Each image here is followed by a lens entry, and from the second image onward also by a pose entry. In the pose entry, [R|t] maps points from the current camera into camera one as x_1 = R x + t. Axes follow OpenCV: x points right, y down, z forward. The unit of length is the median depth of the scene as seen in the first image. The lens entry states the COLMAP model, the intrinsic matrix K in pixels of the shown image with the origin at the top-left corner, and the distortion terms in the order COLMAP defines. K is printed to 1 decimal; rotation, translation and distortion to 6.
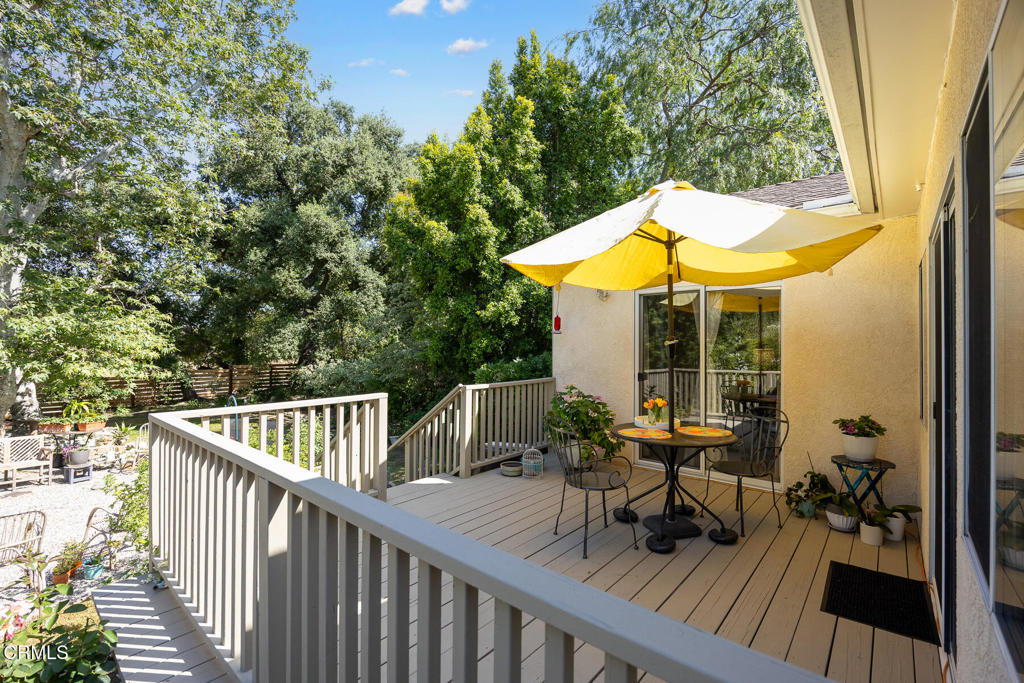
lens RADIAL K [[442.8, 0, 536.3], [0, 442.8, 335.5], [0, 0, 1]] dist [-0.011162, 0.000795]
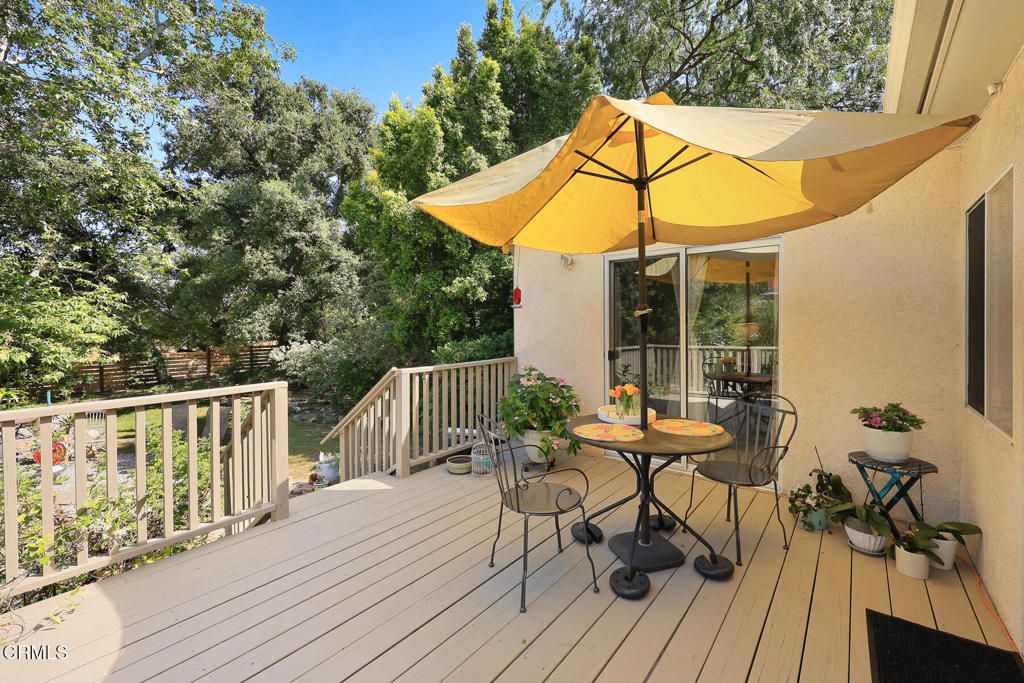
lens RADIAL K [[414.4, 0, 518.1], [0, 414.4, 325.6], [0, 0, 1]] dist [0.007300, -0.000879]
pose [[0.999817, -0.013458, -0.013598, 0.045813], [0.013789, 0.999605, 0.024482, 0.008316], [0.013263, -0.024665, 0.999608, 0.129307]]
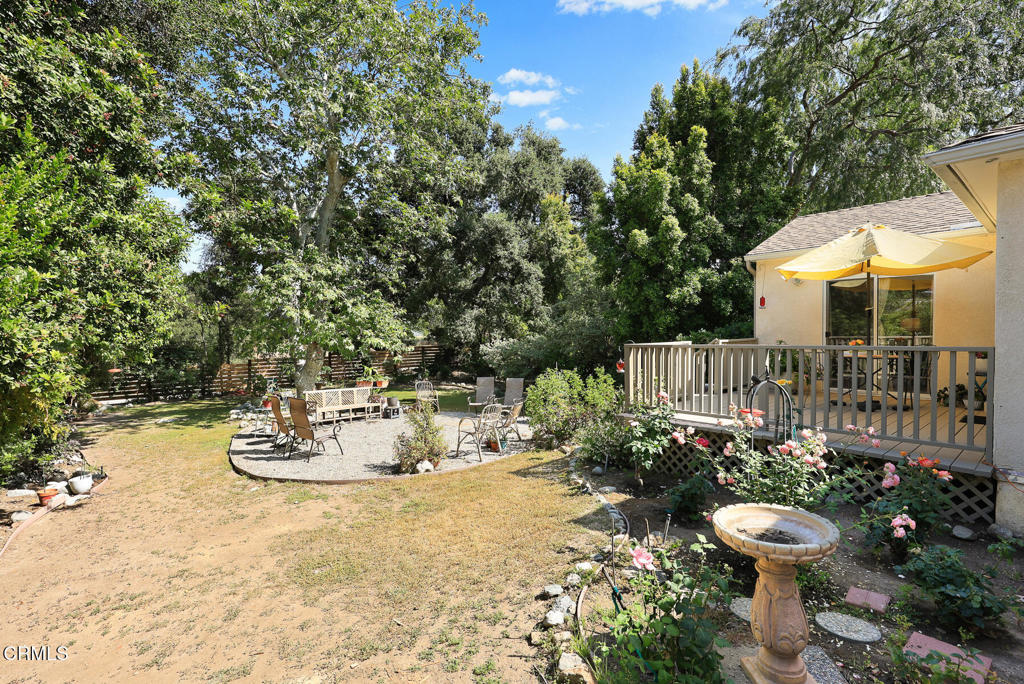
lens RADIAL K [[520.9, 0, 490.0], [0, 520.9, 339.5], [0, 0, 1]] dist [0.006692, -0.000783]
pose [[0.984818, -0.015168, -0.172927, -0.450786], [0.020578, 0.999352, 0.029535, 0.024059], [0.172367, -0.032645, 0.984492, -0.739708]]
